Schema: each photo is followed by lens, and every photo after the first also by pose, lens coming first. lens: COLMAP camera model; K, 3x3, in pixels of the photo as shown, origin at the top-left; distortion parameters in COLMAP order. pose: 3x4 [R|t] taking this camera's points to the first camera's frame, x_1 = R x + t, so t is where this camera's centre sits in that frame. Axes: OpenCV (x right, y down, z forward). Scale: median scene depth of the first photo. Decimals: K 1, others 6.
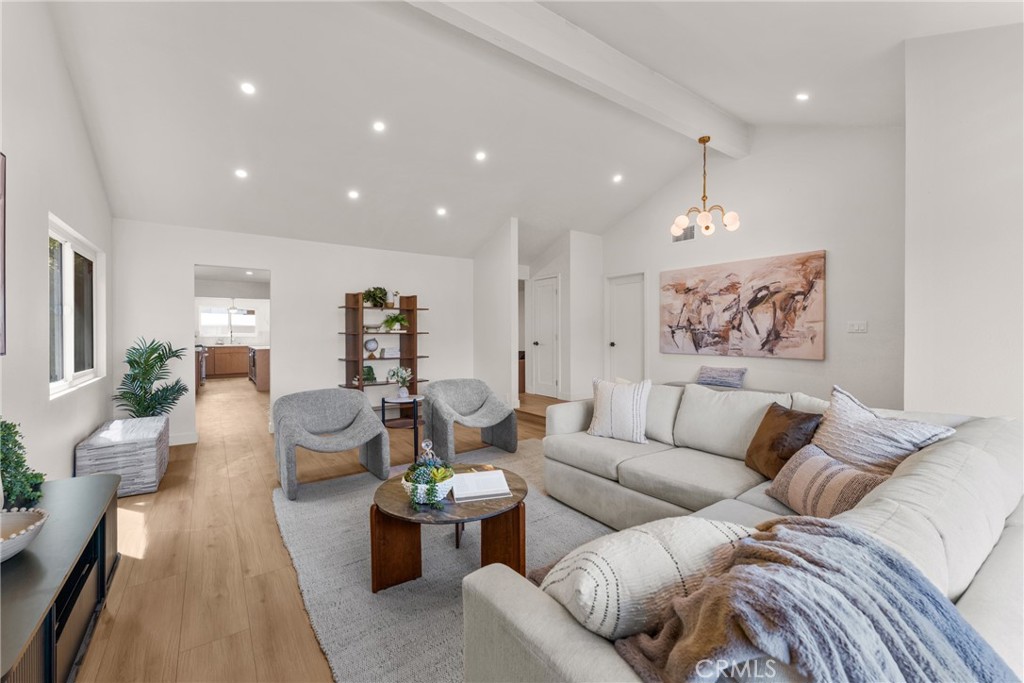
lens RADIAL K [[423.9, 0, 517.4], [0, 423.9, 323.8], [0, 0, 1]] dist [-0.000533, 0.000008]
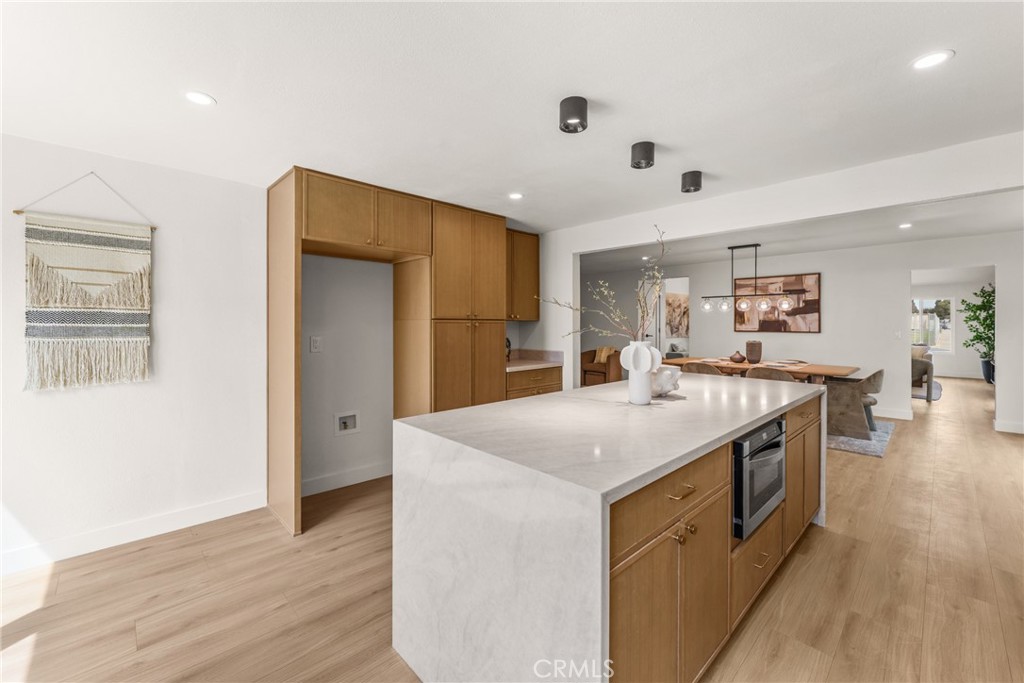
lens RADIAL K [[412.6, 0, 510.9], [0, 412.6, 325.2], [0, 0, 1]] dist [-0.002675, -0.000492]
pose [[-0.123946, -0.002659, 0.992285, -1.484077], [-0.023784, 0.999717, -0.000292, 0.035953], [-0.992004, -0.023637, -0.123974, 2.122774]]
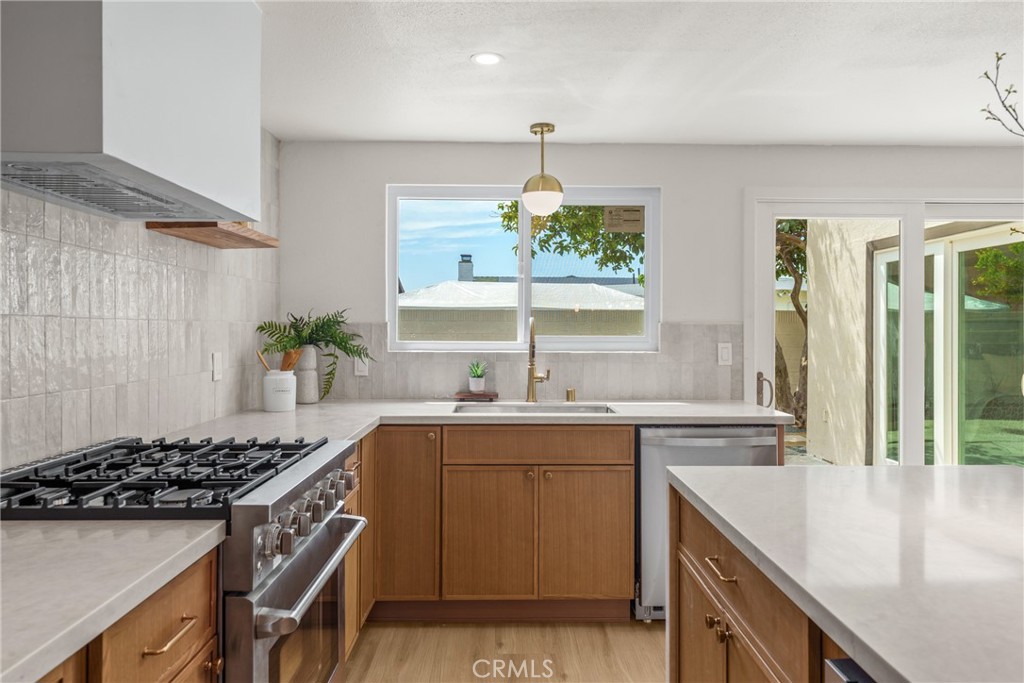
lens RADIAL K [[686.3, 0, 514.3], [0, 686.3, 332.4], [0, 0, 1]] dist [0.001269, -0.005833]
pose [[0.816000, 0.004162, -0.578037, -1.173847], [0.012321, 0.999622, 0.024590, 0.028013], [0.577921, -0.027188, 0.815640, 1.734237]]
